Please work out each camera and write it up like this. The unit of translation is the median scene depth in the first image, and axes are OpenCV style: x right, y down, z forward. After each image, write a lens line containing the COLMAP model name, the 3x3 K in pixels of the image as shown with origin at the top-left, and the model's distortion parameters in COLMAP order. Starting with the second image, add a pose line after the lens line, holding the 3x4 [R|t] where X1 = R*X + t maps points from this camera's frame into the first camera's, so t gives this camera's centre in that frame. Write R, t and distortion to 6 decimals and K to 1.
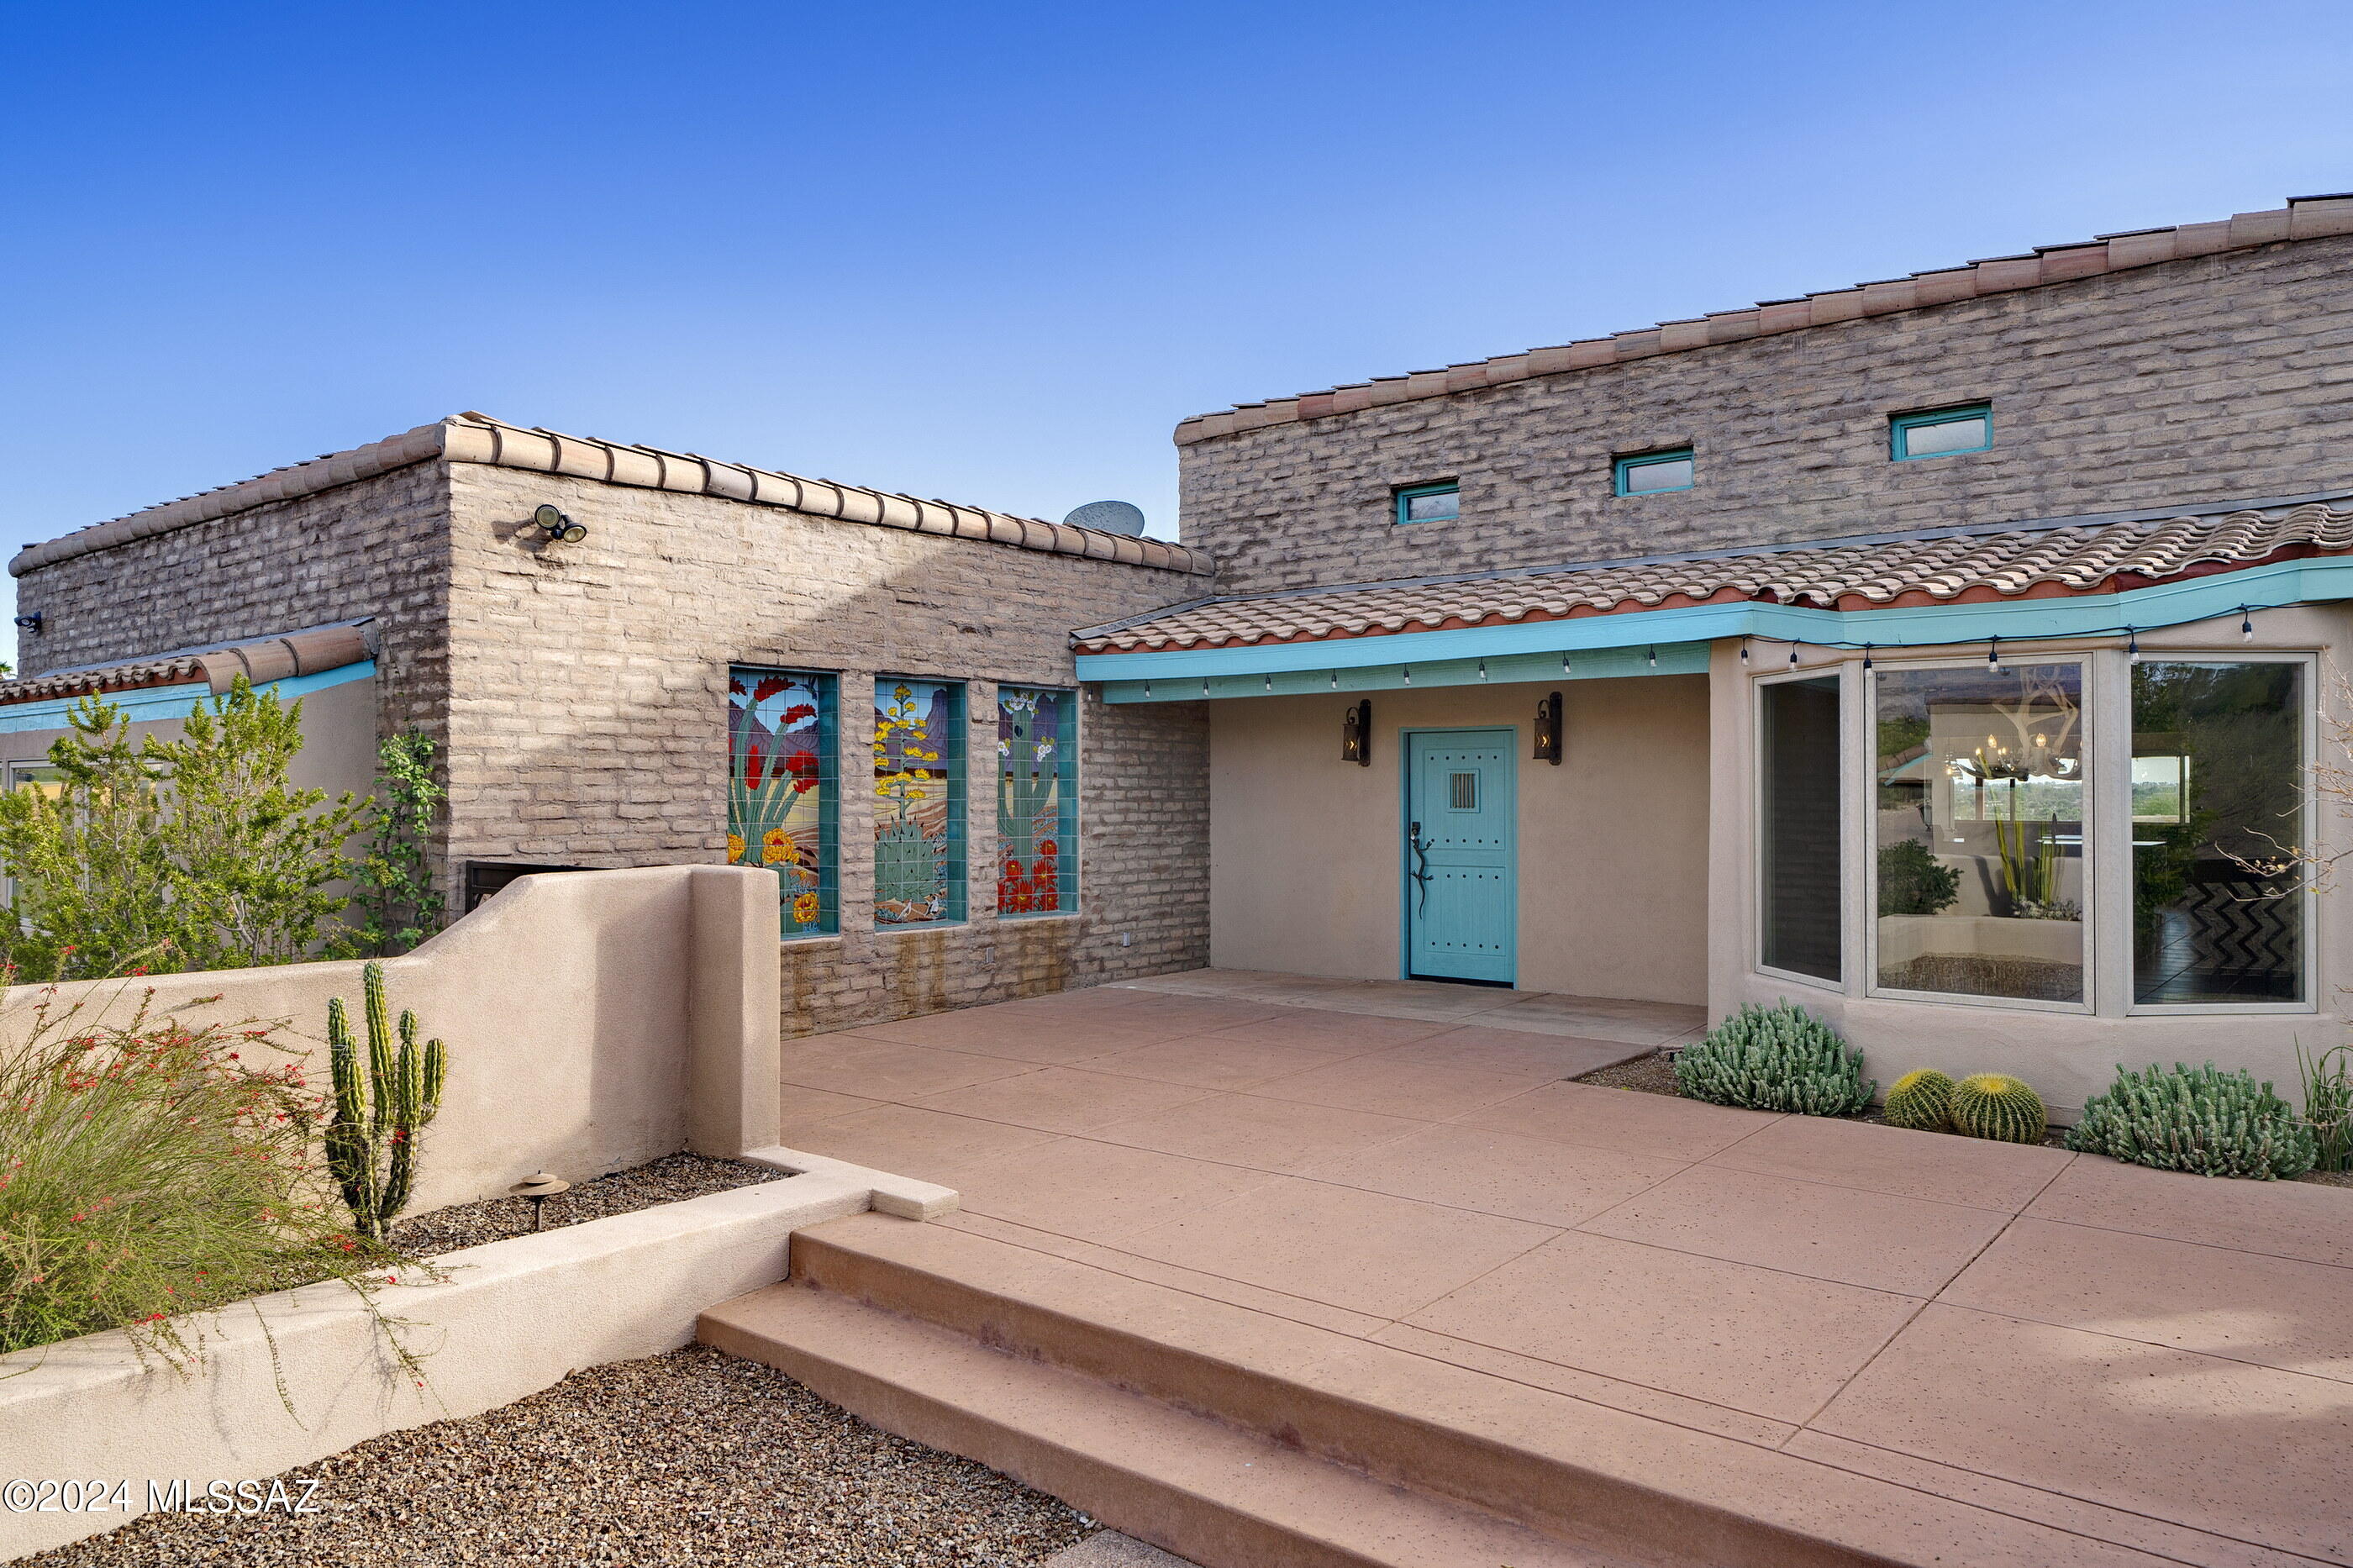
lens RADIAL K [[1584.2, 0, 1175.6], [0, 1584.2, 784.3], [0, 0, 1]] dist [0.005838, 0.002869]
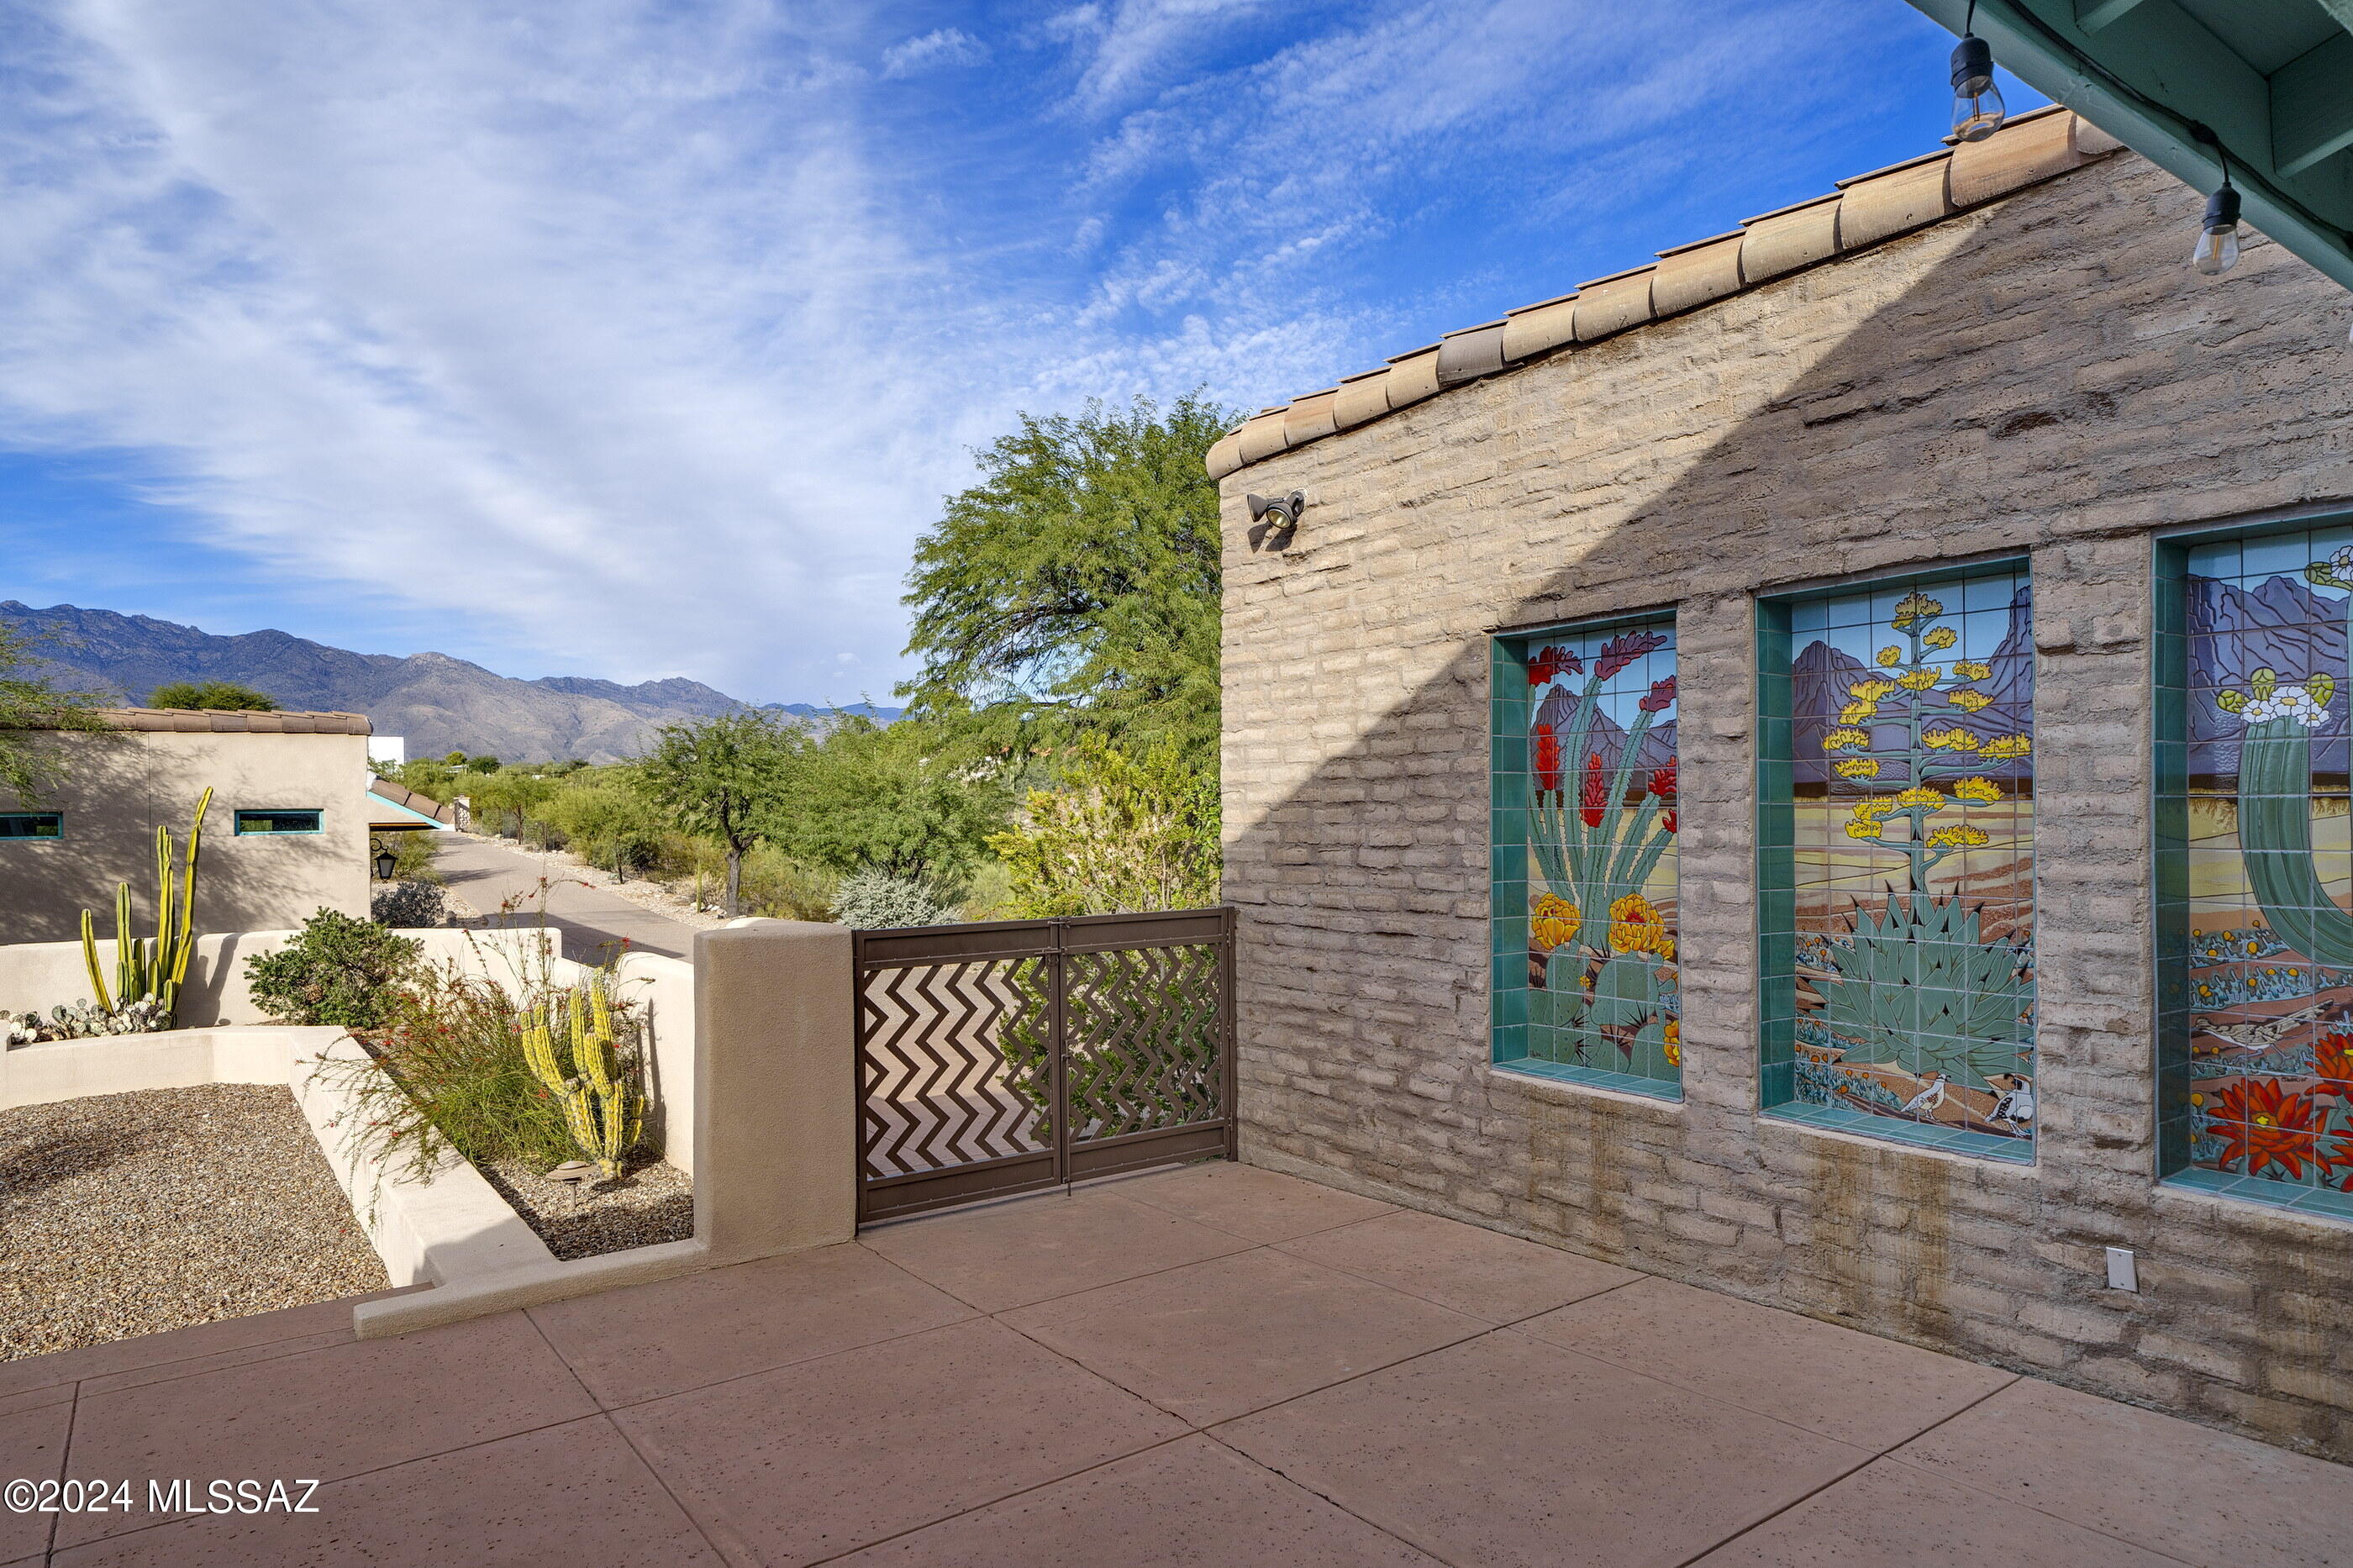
lens RADIAL K [[1400.8, 0, 1188.2], [0, 1400.8, 817.8], [0, 0, 1]] dist [0.003344, 0.001340]
pose [[-0.249206, 0.007733, -0.968420, 0.290743], [0.022215, 0.999751, 0.002266, -0.004950], [0.968196, -0.020949, -0.249316, 0.983301]]
